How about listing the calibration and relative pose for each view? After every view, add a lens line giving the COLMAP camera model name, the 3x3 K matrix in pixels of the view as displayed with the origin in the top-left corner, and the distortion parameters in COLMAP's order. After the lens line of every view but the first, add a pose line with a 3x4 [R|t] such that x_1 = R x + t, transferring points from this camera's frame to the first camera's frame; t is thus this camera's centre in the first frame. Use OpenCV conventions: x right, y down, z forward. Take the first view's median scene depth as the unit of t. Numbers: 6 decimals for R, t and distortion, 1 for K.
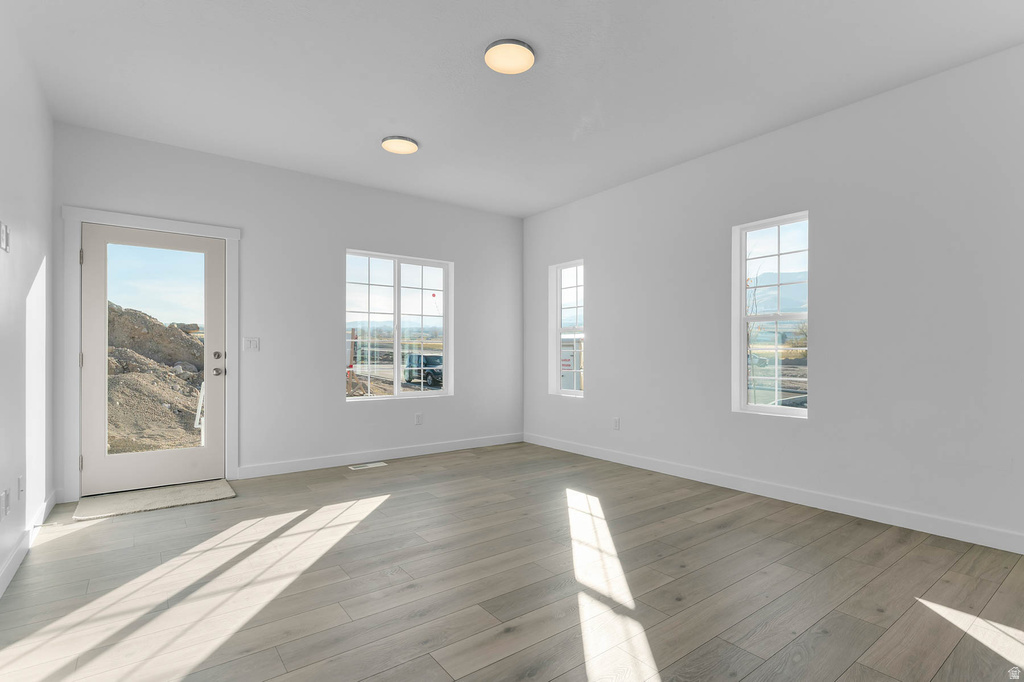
lens RADIAL K [[486.9, 0, 511.2], [0, 486.9, 357.5], [0, 0, 1]] dist [-0.001252, 0.000357]
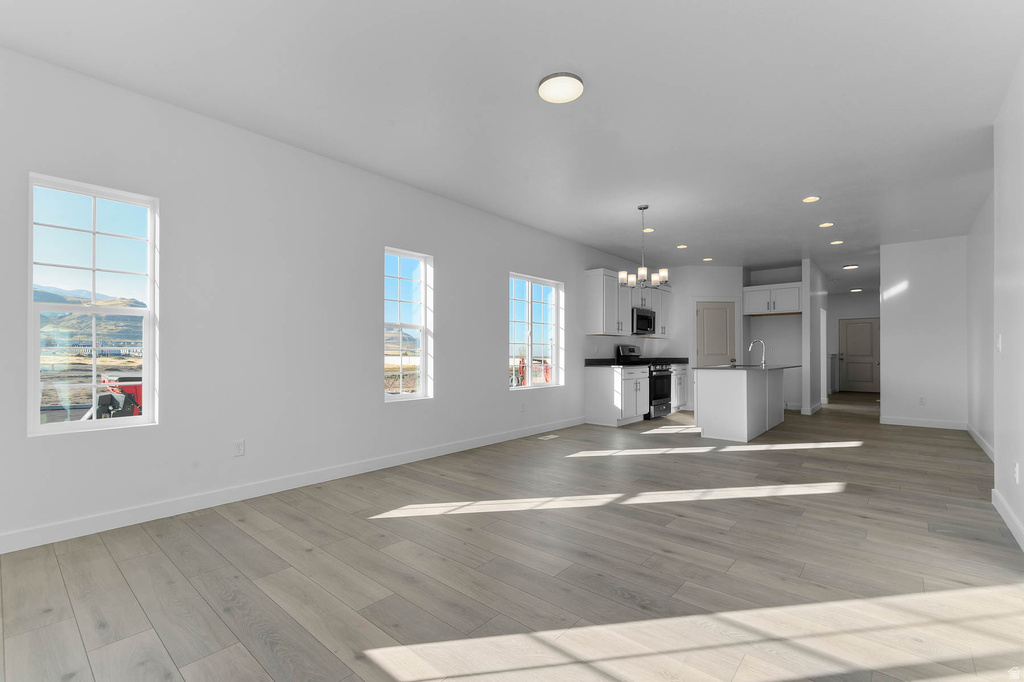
lens RADIAL K [[471.3, 0, 517.7], [0, 471.3, 342.3], [0, 0, 1]] dist [0.014151, -0.002953]
pose [[-0.226816, 0.020432, 0.973723, -0.811940], [0.007209, 0.999788, -0.019300, -0.009203], [-0.973911, 0.002642, -0.226915, 1.051582]]
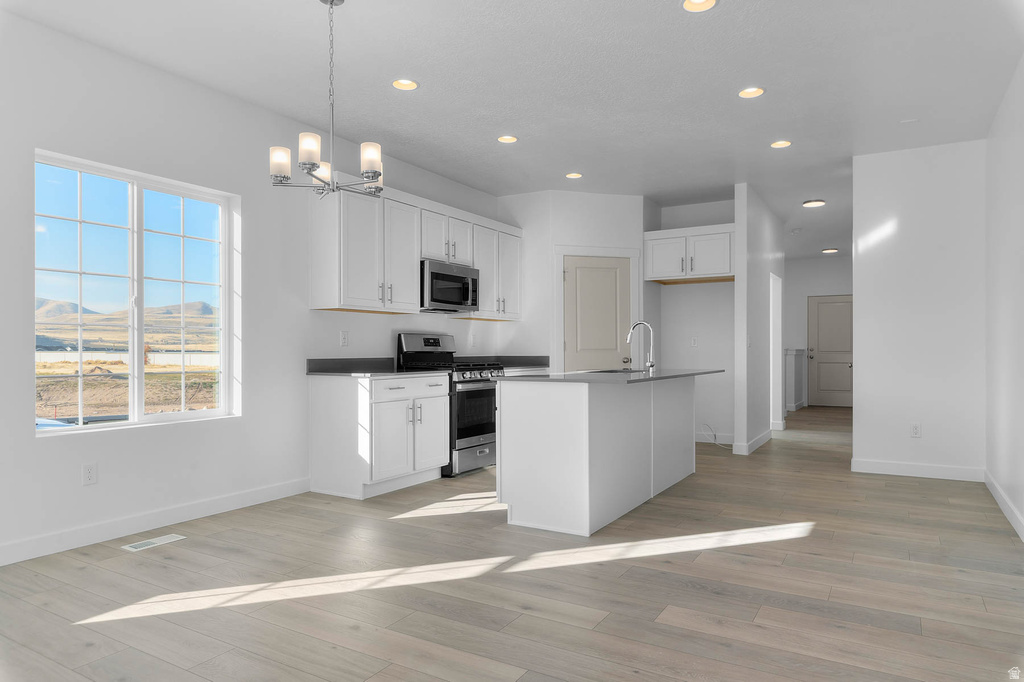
lens RADIAL K [[659.7, 0, 512.2], [0, 659.7, 340.8], [0, 0, 1]] dist [-0.035370, 0.007921]
pose [[-0.376162, 0.007783, 0.926521, -0.273350], [0.005276, 0.999966, -0.006258, -0.001219], [-0.926539, 0.002535, -0.376190, 0.350676]]
